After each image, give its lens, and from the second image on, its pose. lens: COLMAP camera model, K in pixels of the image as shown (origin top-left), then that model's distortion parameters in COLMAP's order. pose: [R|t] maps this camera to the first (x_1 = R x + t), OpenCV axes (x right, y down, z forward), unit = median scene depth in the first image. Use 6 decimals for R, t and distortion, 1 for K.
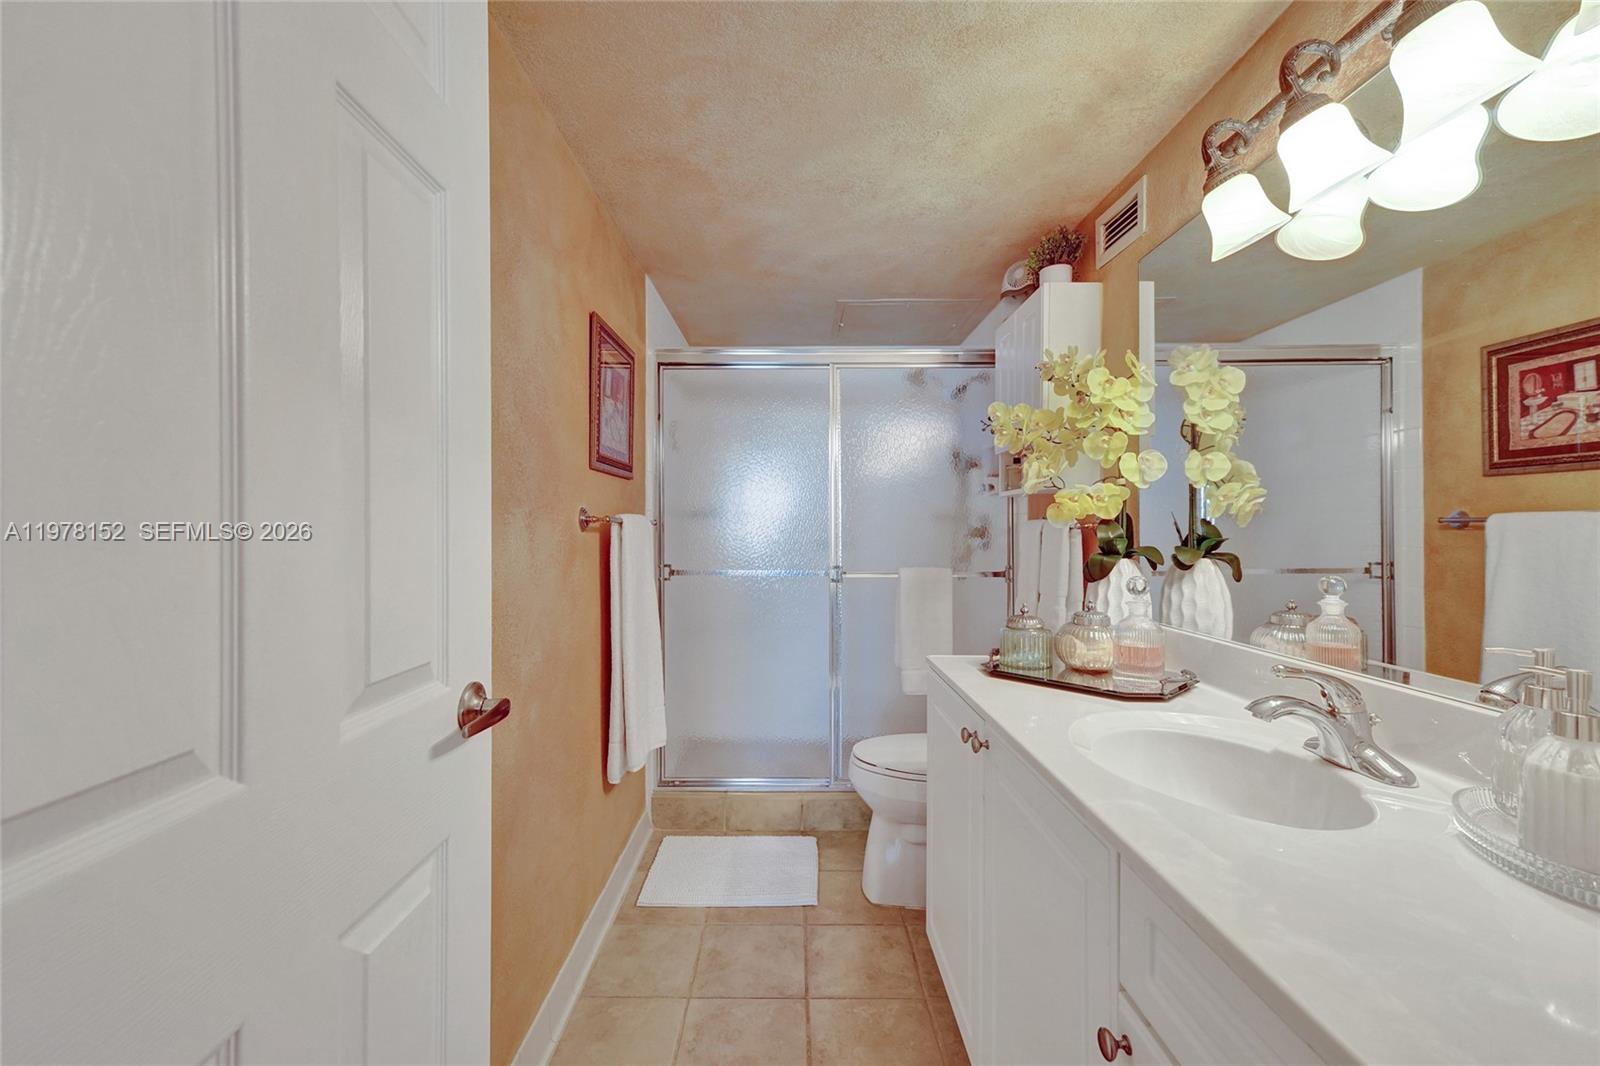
lens RADIAL K [[639.1, 0, 786.9], [0, 639.1, 540.0], [0, 0, 1]] dist [-0.001426, -0.000141]
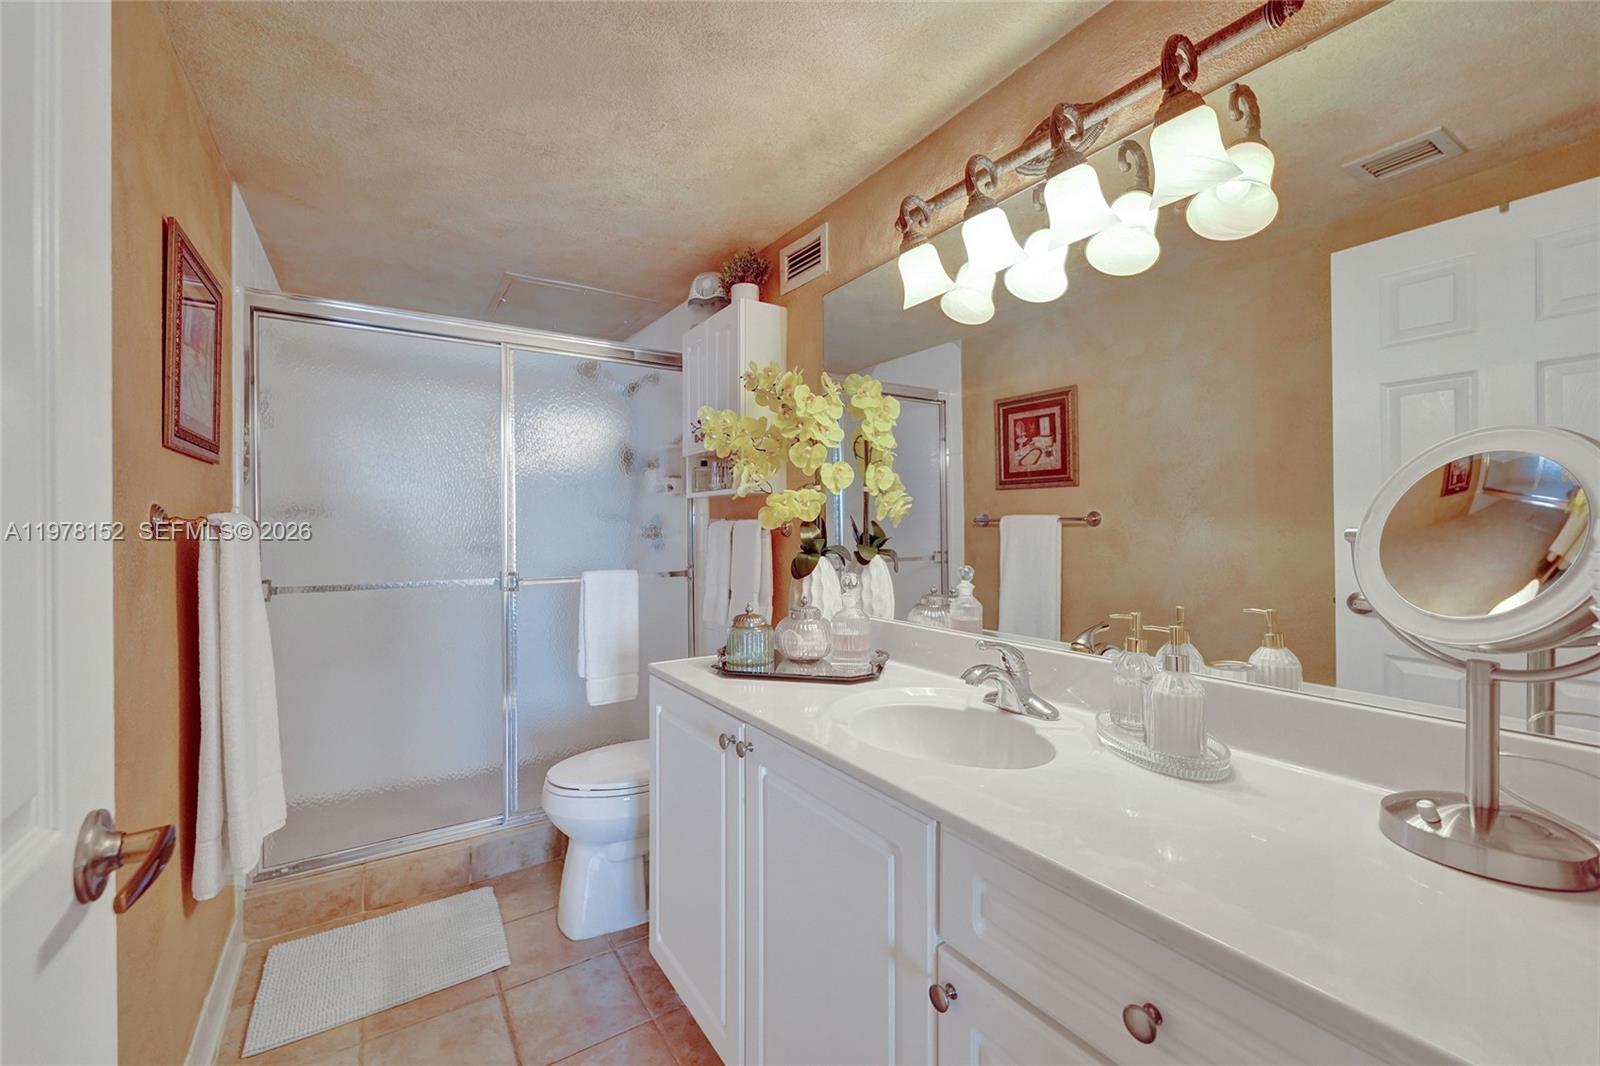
lens RADIAL K [[639.2, 0, 800.0], [0, 639.2, 533.0], [0, 0, 1]] dist [-0.011848, 0.000146]
pose [[0.836030, -0.009980, 0.548594, -0.099282], [0.013802, 0.999901, -0.002843, -0.007773], [-0.548511, 0.009949, 0.836084, 0.062837]]
